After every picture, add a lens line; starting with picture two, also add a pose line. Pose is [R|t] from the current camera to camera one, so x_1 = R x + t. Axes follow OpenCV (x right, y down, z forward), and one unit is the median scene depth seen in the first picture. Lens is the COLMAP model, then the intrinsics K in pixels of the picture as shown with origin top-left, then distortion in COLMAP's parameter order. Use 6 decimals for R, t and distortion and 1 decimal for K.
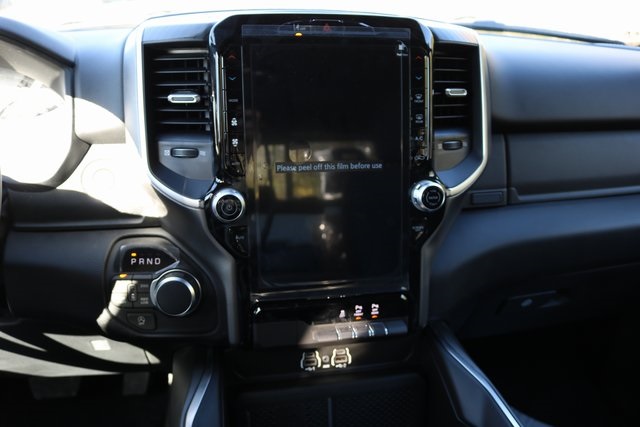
lens RADIAL K [[523.1, 0, 320.0], [0, 523.1, 213.5], [0, 0, 1]] dist [-0.164596, 0.134243]
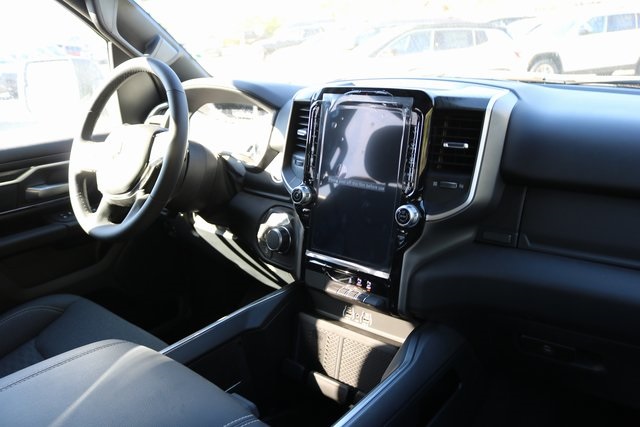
lens RADIAL K [[523.1, 0, 320.0], [0, 523.1, 213.5], [0, 0, 1]] dist [-0.164596, 0.134243]
pose [[0.619556, 0.197853, -0.759608, 1.145977], [-0.224460, 0.971960, 0.070088, -0.087177], [0.752175, 0.127078, 0.646594, -0.087418]]
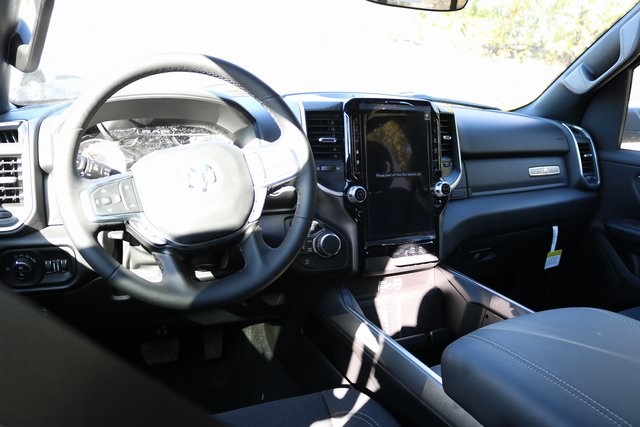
lens RADIAL K [[523.1, 0, 320.0], [0, 523.1, 213.5], [0, 0, 1]] dist [-0.164596, 0.134243]
pose [[0.962943, -0.041074, 0.266559, -0.780375], [0.068735, 0.993074, -0.095284, 0.217842], [-0.260799, 0.110075, 0.959097, -0.776343]]
